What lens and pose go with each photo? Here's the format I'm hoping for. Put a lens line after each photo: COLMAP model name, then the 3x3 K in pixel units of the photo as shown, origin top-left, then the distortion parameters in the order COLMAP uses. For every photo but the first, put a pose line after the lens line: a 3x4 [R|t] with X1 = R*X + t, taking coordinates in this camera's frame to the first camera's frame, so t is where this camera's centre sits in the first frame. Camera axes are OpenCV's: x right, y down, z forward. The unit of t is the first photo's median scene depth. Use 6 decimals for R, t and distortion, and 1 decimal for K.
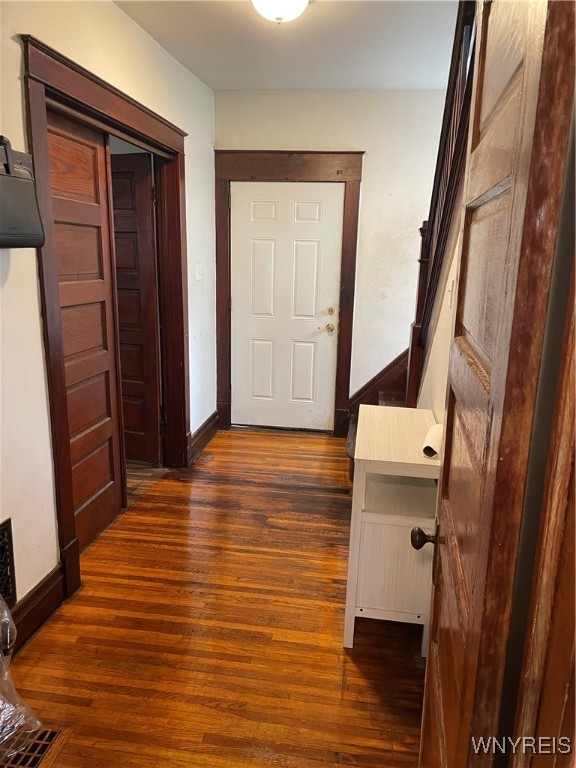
lens RADIAL K [[593.3, 0, 289.5], [0, 593.3, 386.0], [0, 0, 1]] dist [0.073464, -0.064991]
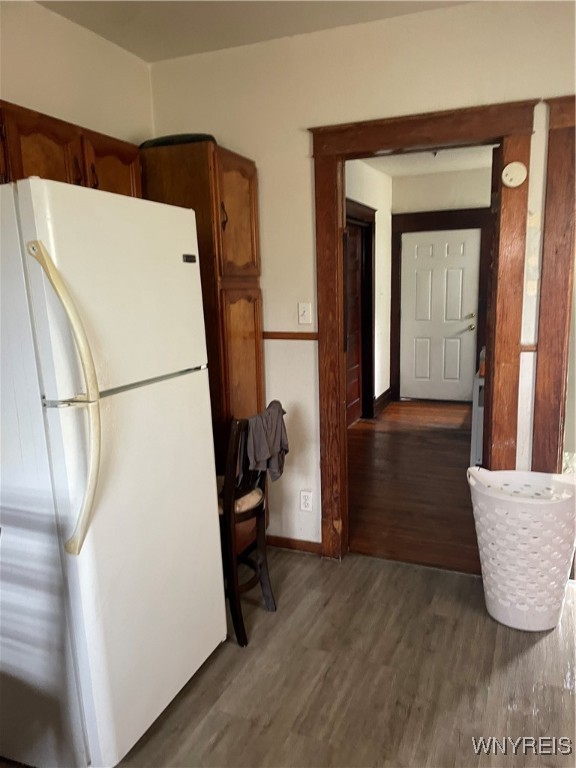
lens RADIAL K [[593.3, 0, 287.4], [0, 593.3, 388.5], [0, 0, 1]] dist [0.073464, -0.064991]
pose [[0.965915, -0.000831, -0.258857, 0.012973], [-0.009337, 0.999232, -0.038050, 0.108864], [0.258690, 0.039170, 0.965166, -0.510551]]
